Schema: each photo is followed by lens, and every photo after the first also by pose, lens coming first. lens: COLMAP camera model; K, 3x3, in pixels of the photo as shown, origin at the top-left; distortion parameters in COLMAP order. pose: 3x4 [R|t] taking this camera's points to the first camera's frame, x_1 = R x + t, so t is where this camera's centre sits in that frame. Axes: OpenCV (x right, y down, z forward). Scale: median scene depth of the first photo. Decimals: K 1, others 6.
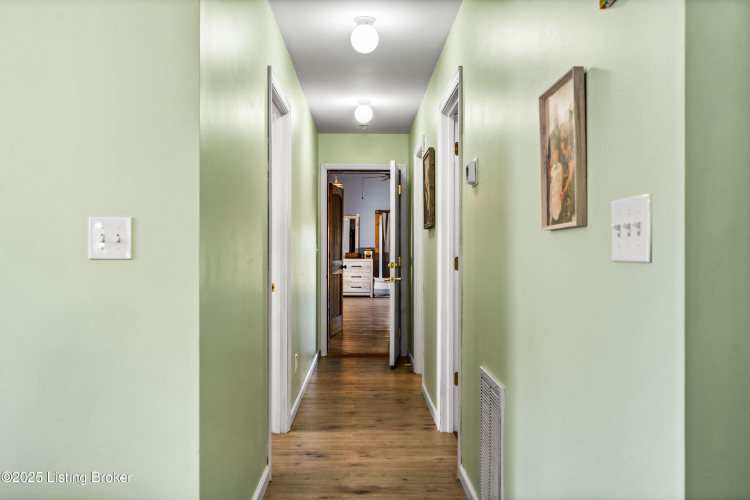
lens RADIAL K [[660.8, 0, 375.5], [0, 660.8, 249.9], [0, 0, 1]] dist [0.001717, 0.001220]
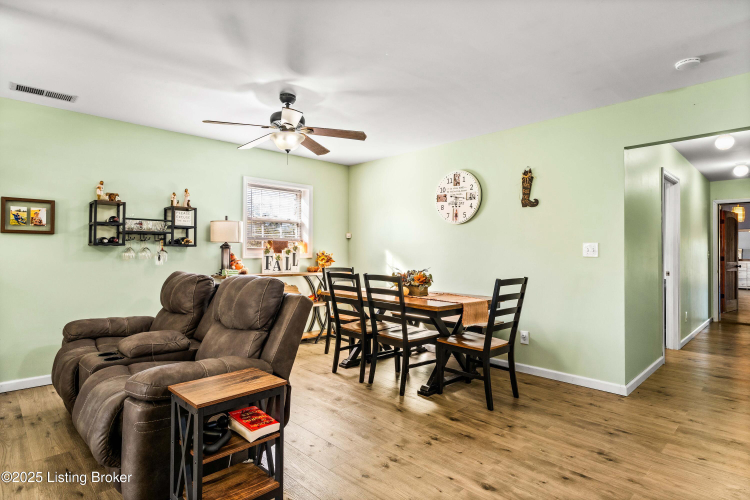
lens RADIAL K [[407.5, 0, 376.2], [0, 407.5, 251.6], [0, 0, 1]] dist [0.005184, 0.000587]
pose [[0.688281, -0.007793, -0.725402, 0.093737], [0.000393, 0.999946, -0.010369, 0.002757], [0.725444, 0.006852, 0.688247, -0.335886]]
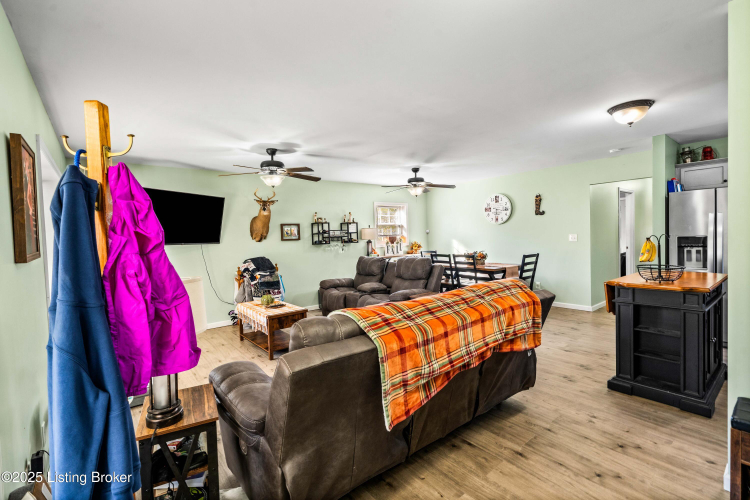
lens RADIAL K [[344.5, 0, 374.9], [0, 344.5, 249.5], [0, 0, 1]] dist [-0.001894, -0.000026]
pose [[0.615137, 0.002982, -0.788414, 0.304284], [0.037655, 0.998741, 0.033157, -0.027485], [0.787520, -0.050084, 0.614250, -0.745457]]
